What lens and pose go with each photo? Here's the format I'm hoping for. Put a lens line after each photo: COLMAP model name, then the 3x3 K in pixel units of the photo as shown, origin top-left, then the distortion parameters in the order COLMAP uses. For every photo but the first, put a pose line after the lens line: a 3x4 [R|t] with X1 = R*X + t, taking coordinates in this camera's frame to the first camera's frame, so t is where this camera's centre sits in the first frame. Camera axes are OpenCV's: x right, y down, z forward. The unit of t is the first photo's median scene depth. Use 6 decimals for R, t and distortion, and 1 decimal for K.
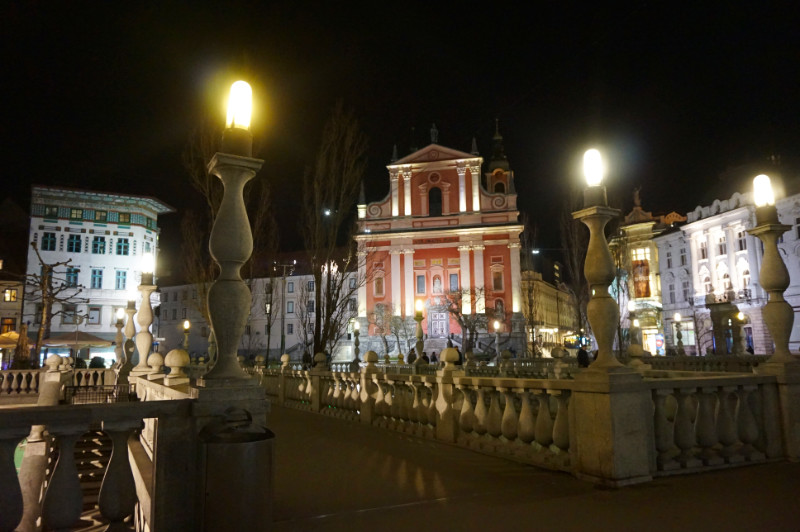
lens RADIAL K [[599.5, 0, 397.8], [0, 599.5, 267.5], [0, 0, 1]] dist [-0.033022, -0.005710]
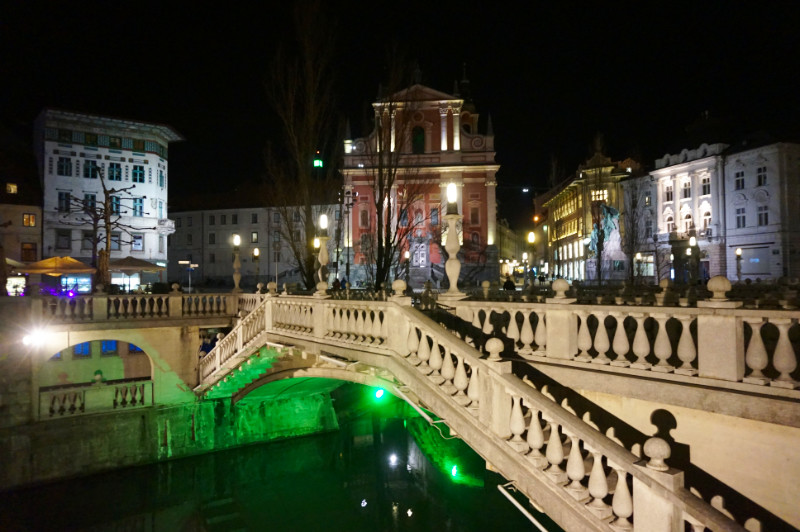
lens RADIAL K [[558.6, 0, 405.3], [0, 558.6, 265.4], [0, 0, 1]] dist [-0.029674, 0.004455]
pose [[0.991028, 0.010223, 0.133266, -0.125988], [-0.025254, 0.993433, 0.111592, 0.002140], [-0.131250, -0.113956, 0.984778, 0.001539]]
